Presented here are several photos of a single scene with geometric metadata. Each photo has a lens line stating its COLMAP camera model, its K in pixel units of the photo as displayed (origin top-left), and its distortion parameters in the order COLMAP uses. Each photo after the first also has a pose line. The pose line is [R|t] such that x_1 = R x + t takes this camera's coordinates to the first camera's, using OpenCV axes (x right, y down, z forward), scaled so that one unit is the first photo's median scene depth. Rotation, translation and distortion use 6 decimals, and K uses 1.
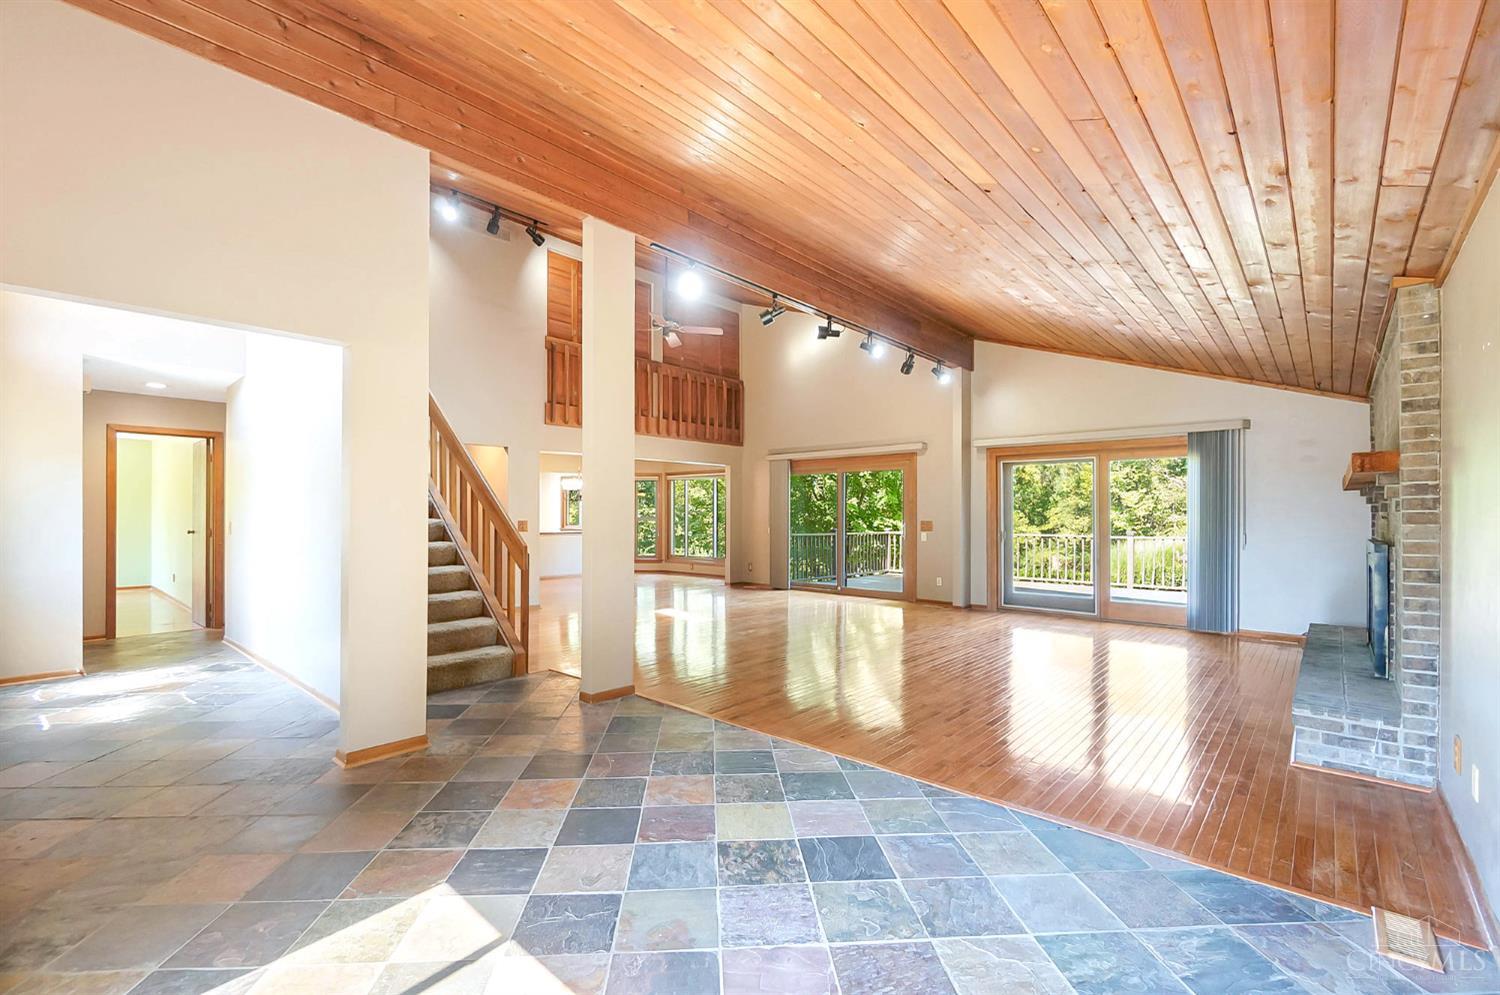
lens RADIAL K [[651.6, 0, 737.3], [0, 651.6, 513.6], [0, 0, 1]] dist [0.000619, -0.000608]
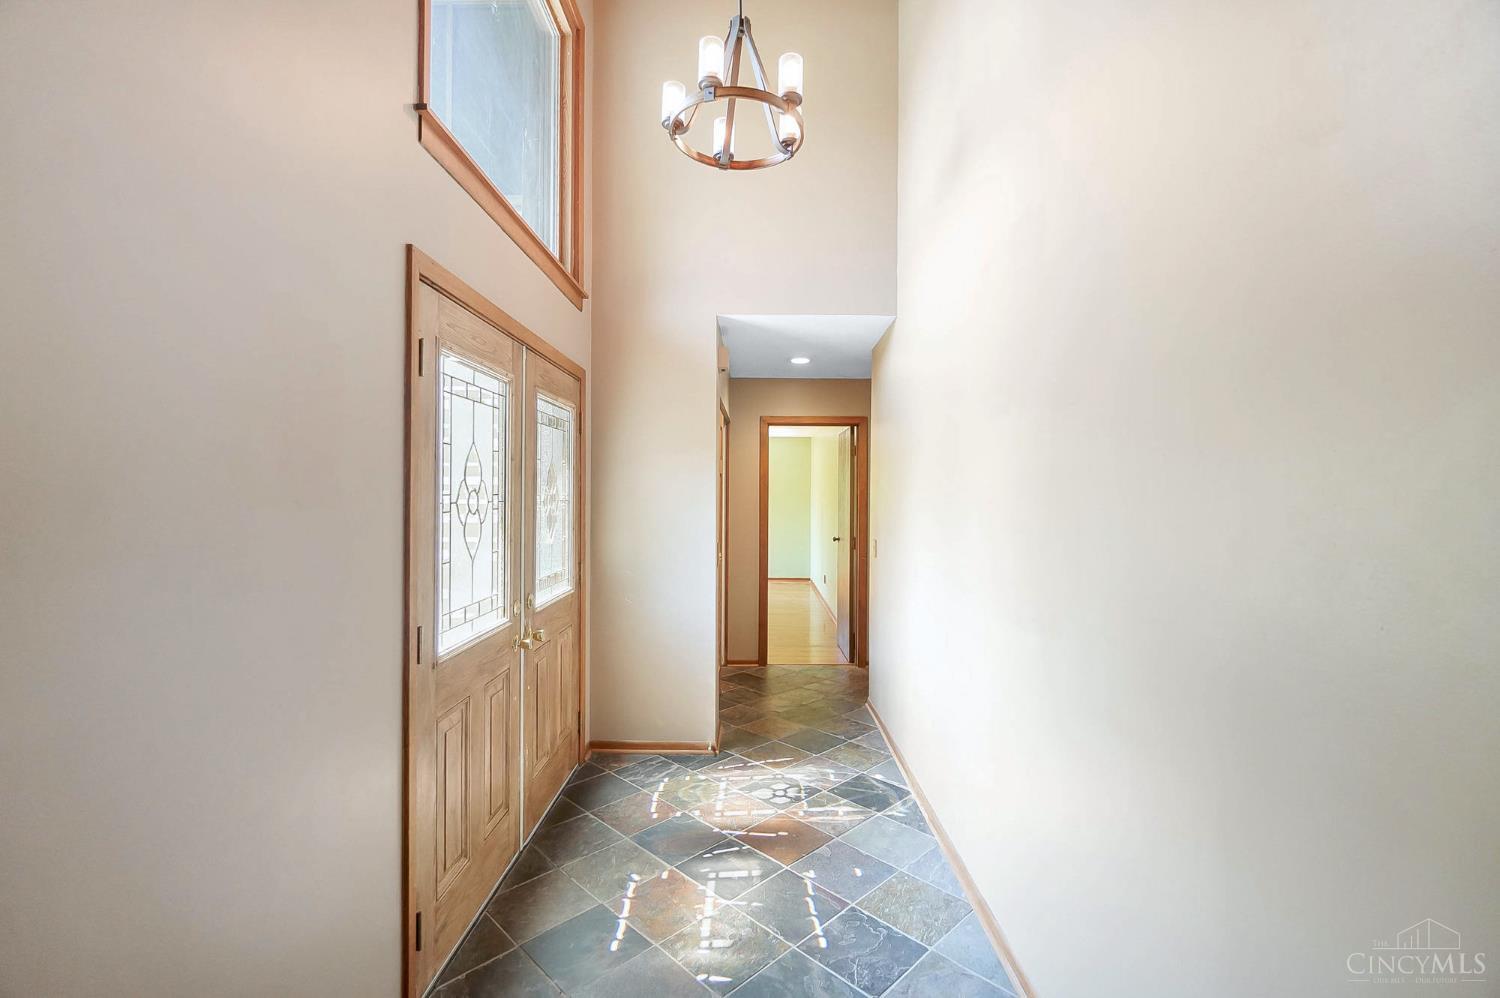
lens RADIAL K [[651.6, 0, 743.6], [0, 651.6, 498.2], [0, 0, 1]] dist [0.000619, -0.000608]
pose [[0.657808, 0.004984, -0.753169, -0.326380], [-0.004955, 0.999985, 0.002290, -0.031705], [0.753169, 0.002225, 0.657823, 0.409204]]
